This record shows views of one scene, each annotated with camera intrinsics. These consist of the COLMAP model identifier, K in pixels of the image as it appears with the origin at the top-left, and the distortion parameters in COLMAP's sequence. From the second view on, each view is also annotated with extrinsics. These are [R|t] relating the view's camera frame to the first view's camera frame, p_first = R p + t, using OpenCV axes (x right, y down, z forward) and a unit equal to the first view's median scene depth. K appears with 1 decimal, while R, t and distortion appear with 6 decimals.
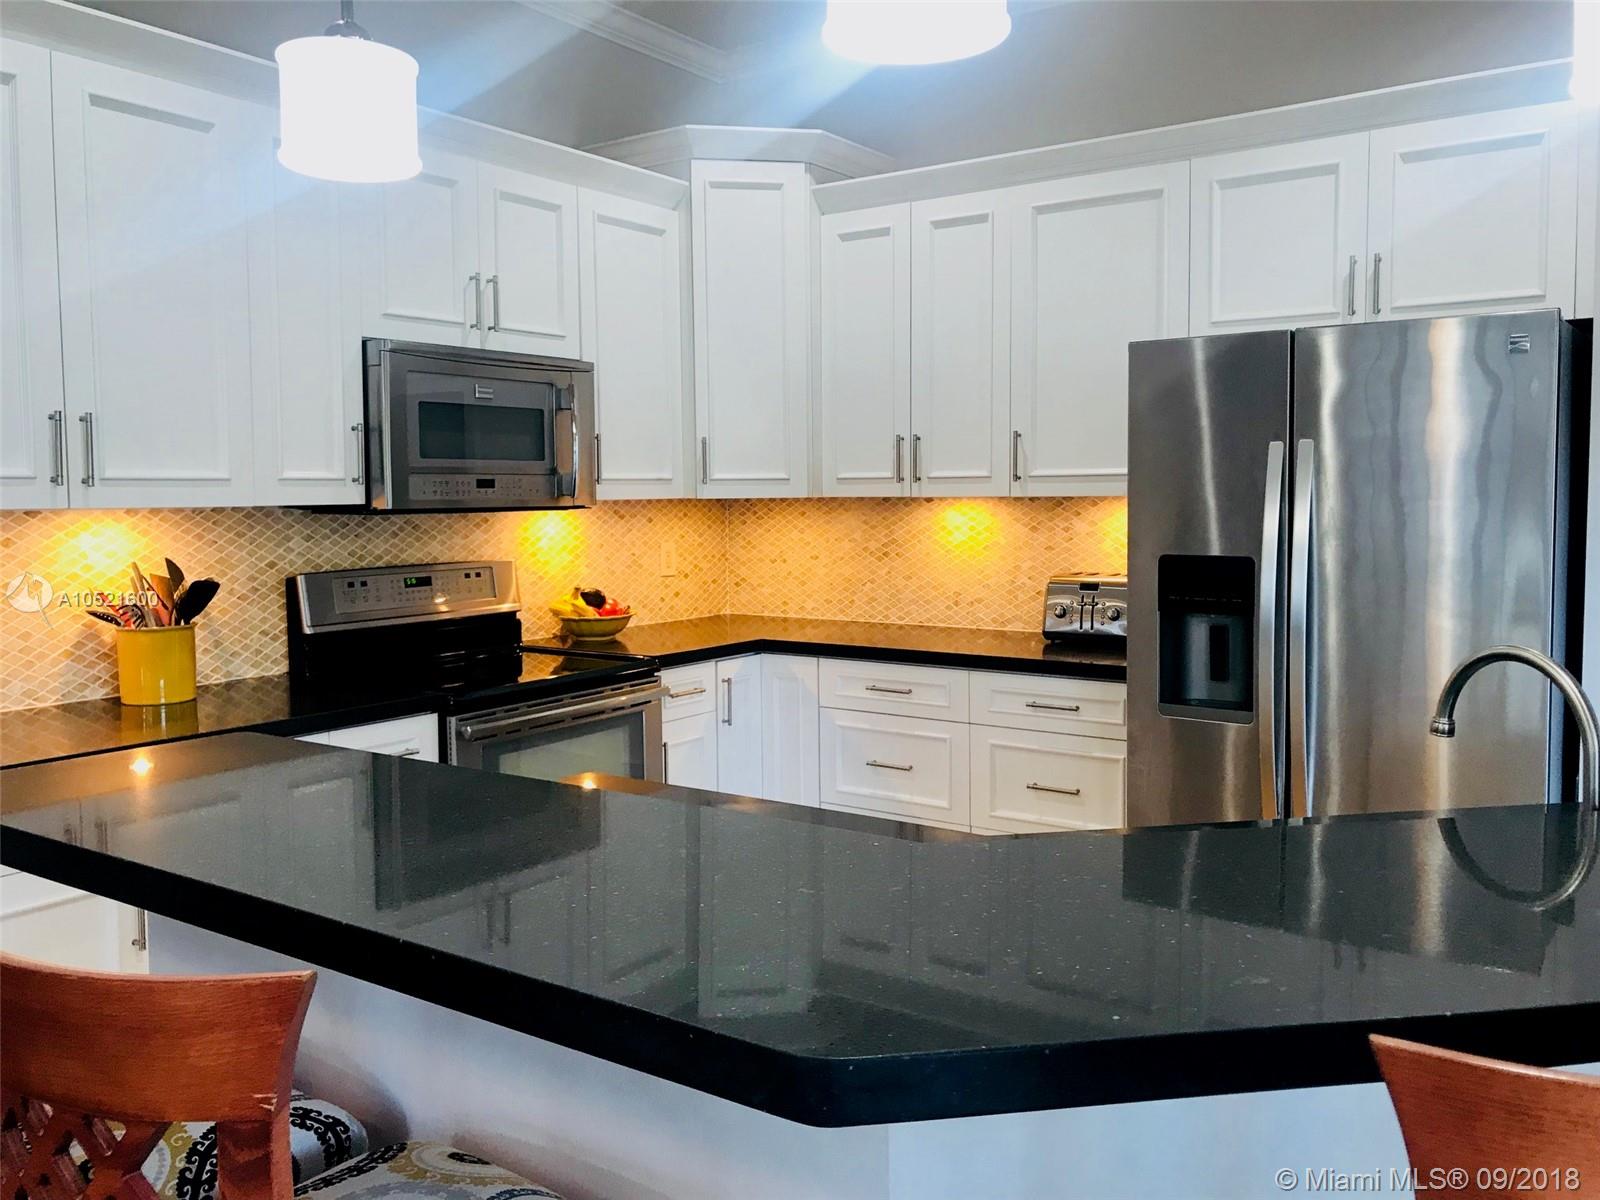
lens RADIAL K [[1311.0, 0, 808.3], [0, 1311.0, 596.4], [0, 0, 1]] dist [0.018639, -0.010206]
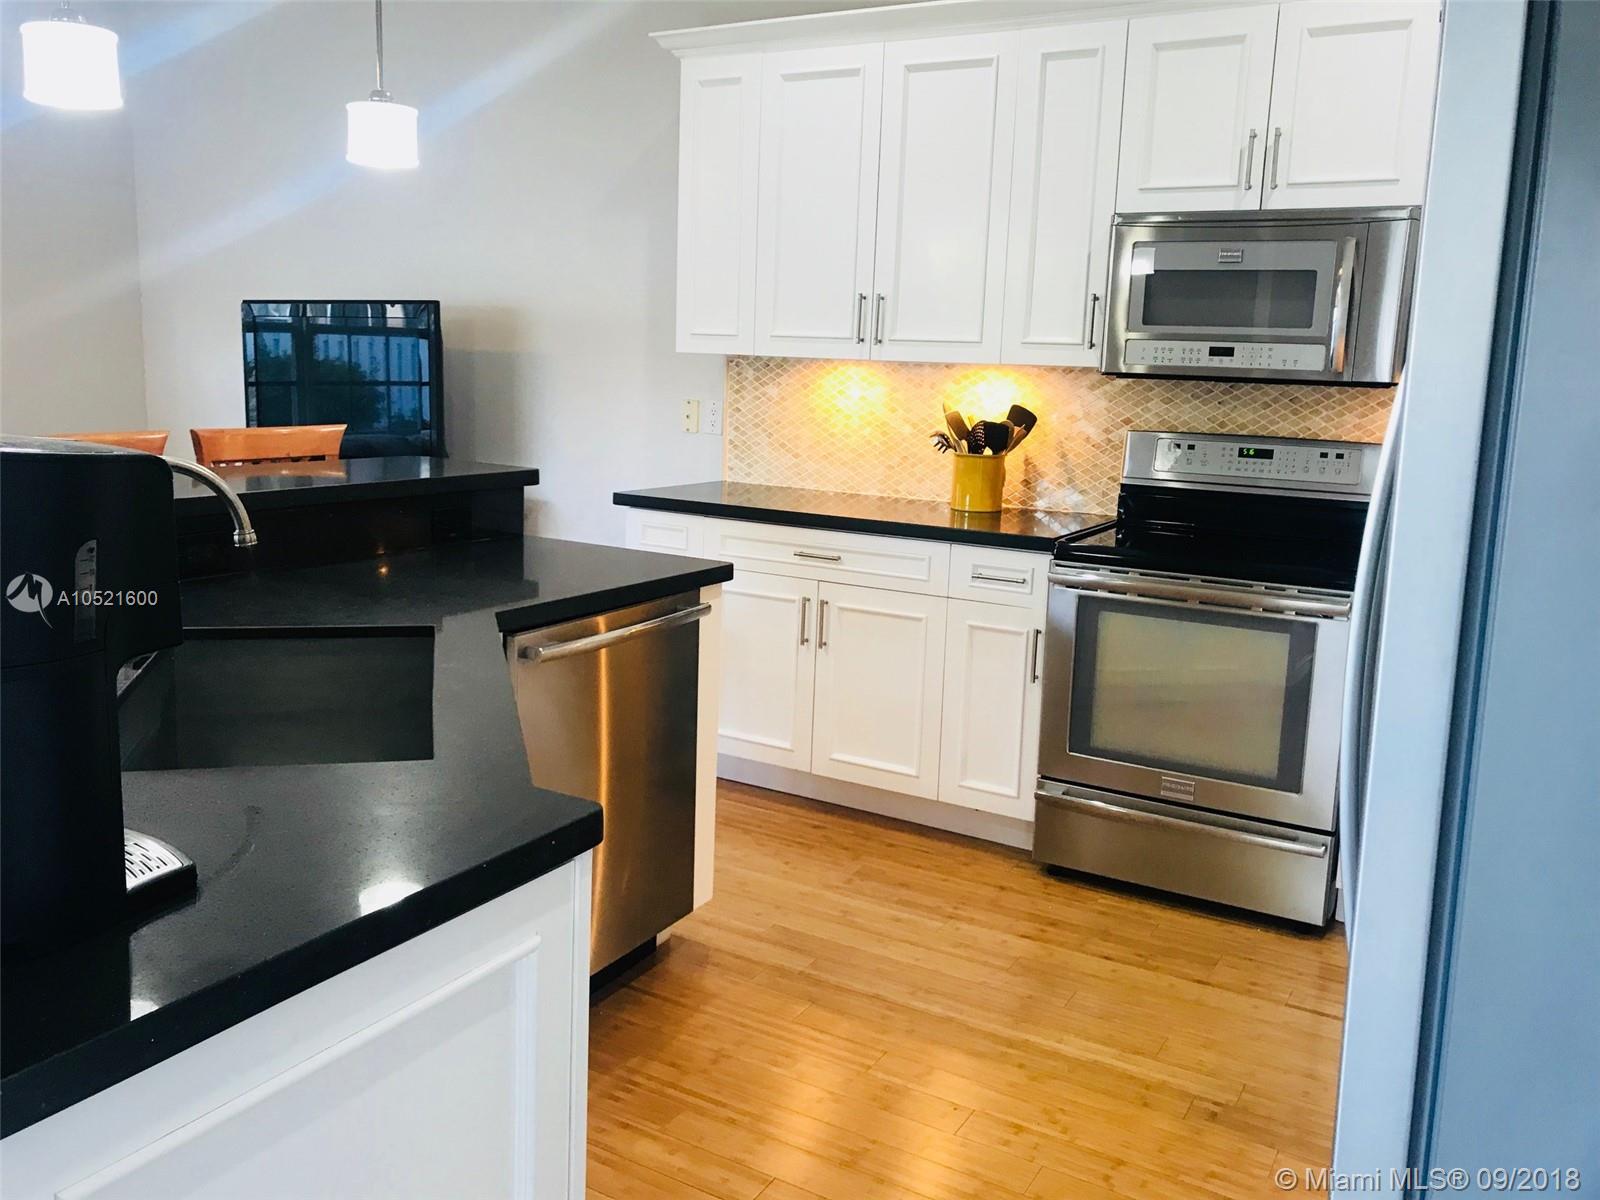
lens RADIAL K [[1311.0, 0, 808.3], [0, 1311.0, 596.4], [0, 0, 1]] dist [0.018639, -0.010206]
pose [[0.074234, 0.191270, -0.978726, 0.673804], [-0.112581, 0.976768, 0.182348, -0.048545], [0.990866, 0.096649, 0.094043, 0.581518]]
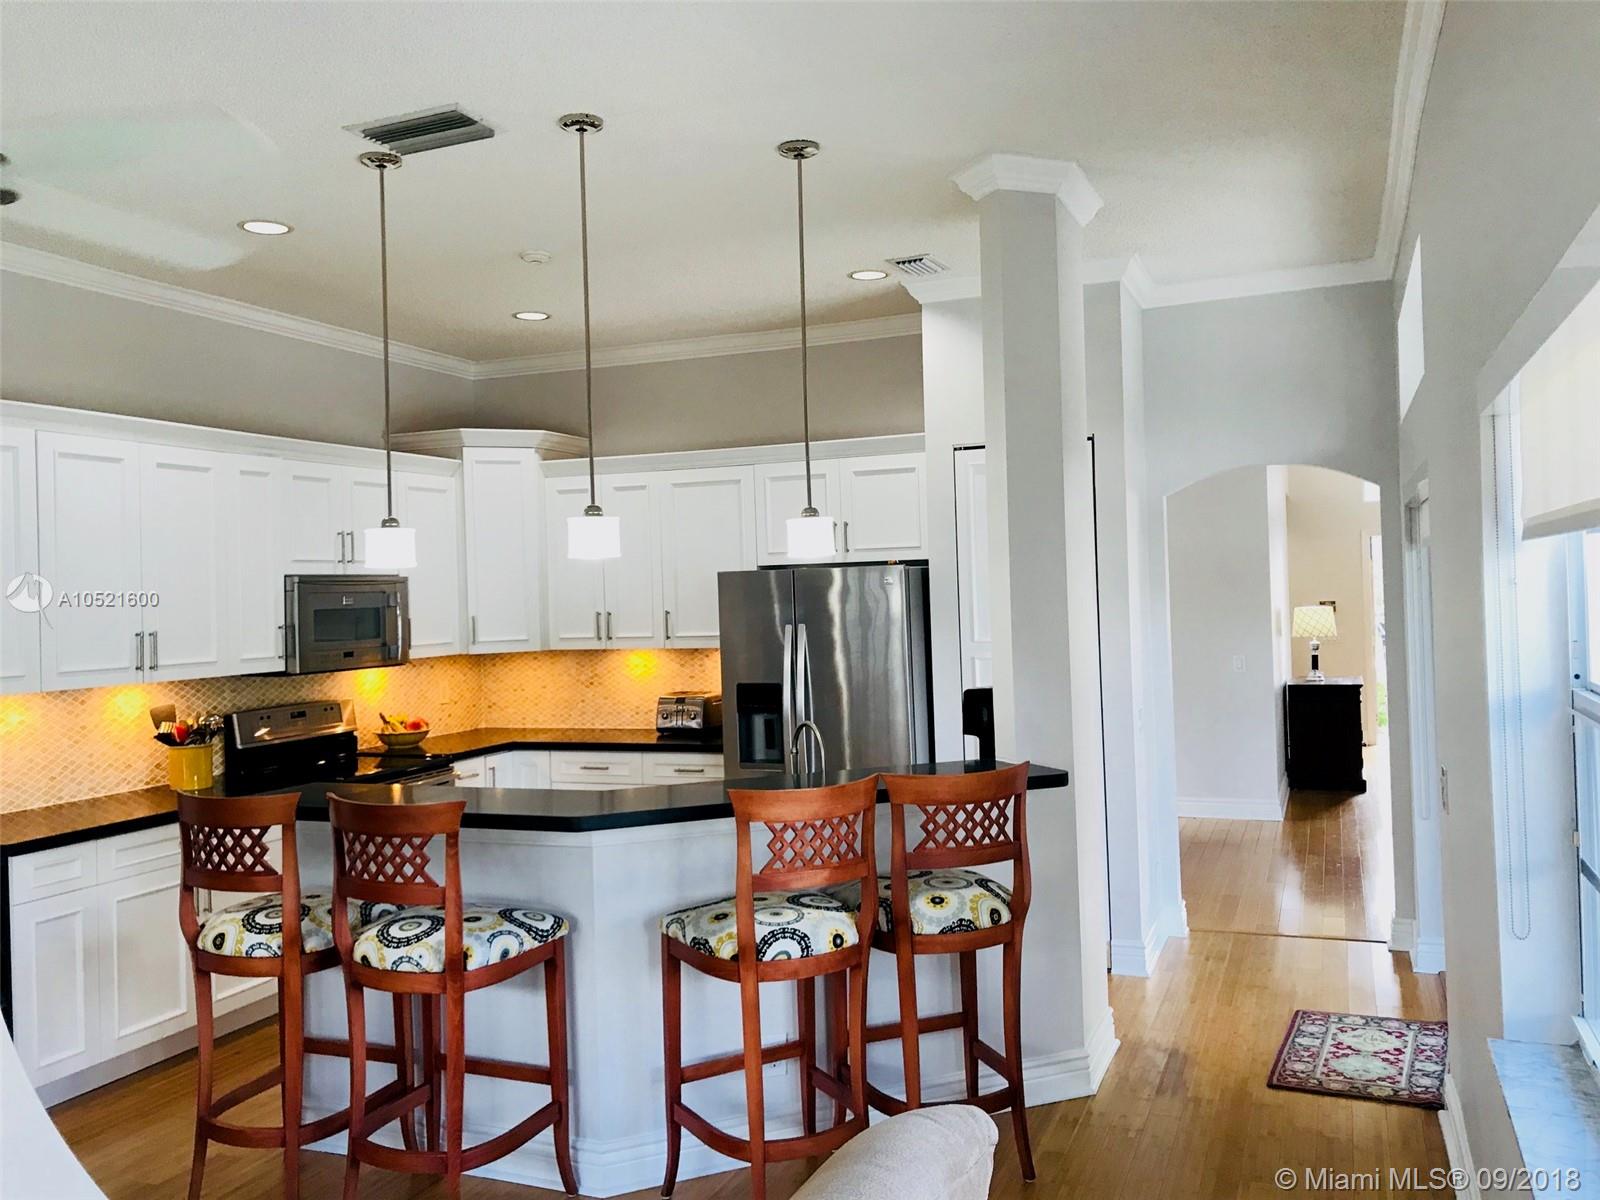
lens RADIAL K [[1311.0, 0, 808.3], [0, 1311.0, 596.4], [0, 0, 1]] dist [0.018639, -0.010206]
pose [[0.975382, -0.022222, 0.219399, -0.036599], [0.040446, 0.996060, -0.078924, -0.002909], [-0.216781, 0.085855, 0.972438, -0.723236]]
